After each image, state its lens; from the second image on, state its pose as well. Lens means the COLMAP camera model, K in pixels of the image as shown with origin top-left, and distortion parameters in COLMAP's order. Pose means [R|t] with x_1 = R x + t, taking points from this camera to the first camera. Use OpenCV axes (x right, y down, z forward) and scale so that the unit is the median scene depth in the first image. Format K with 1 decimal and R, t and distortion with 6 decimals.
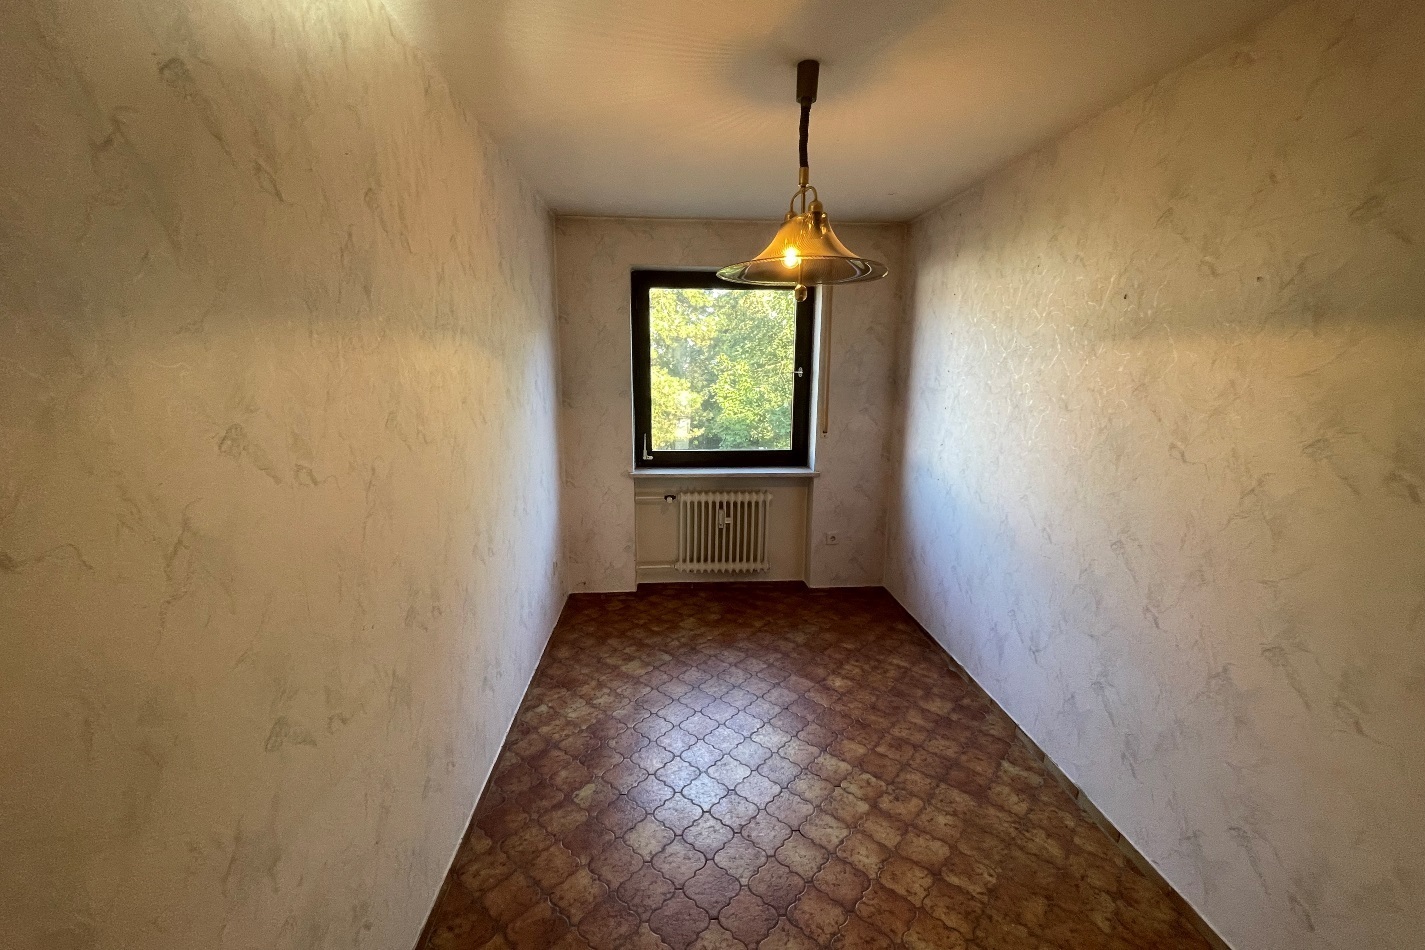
lens RADIAL K [[579.6, 0, 710.0], [0, 579.6, 469.0], [0, 0, 1]] dist [-0.001315, -0.000082]
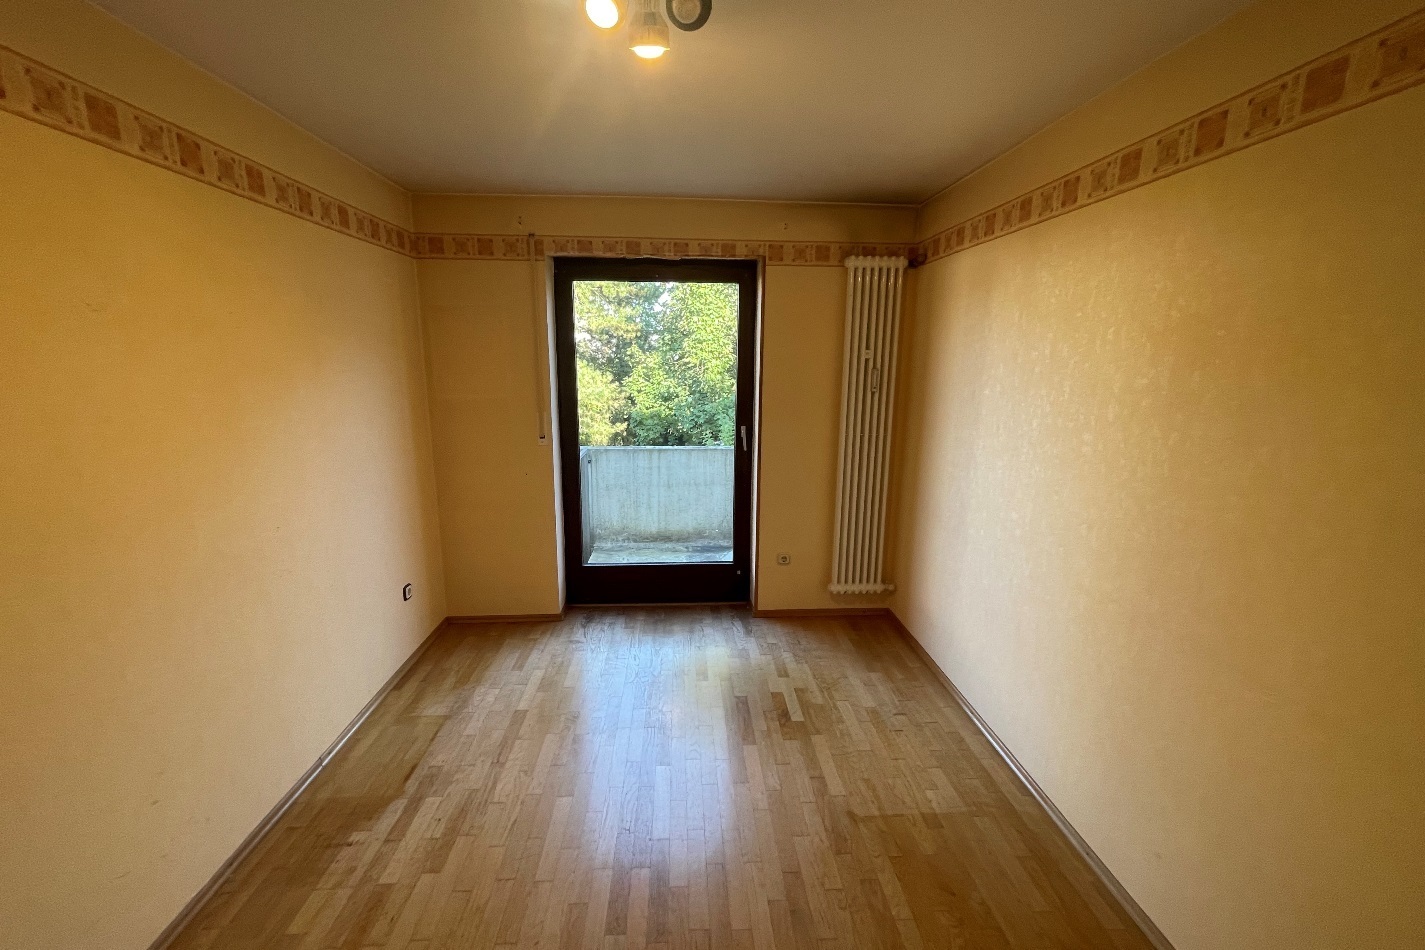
lens RADIAL K [[579.6, 0, 710.0], [0, 579.6, 469.0], [0, 0, 1]] dist [-0.001315, -0.000082]
pose [[0.999097, 0.001819, -0.042457, 0.187736], [-0.001432, 0.999957, 0.009145, -0.001426], [0.042472, -0.009076, 0.999056, 0.024720]]
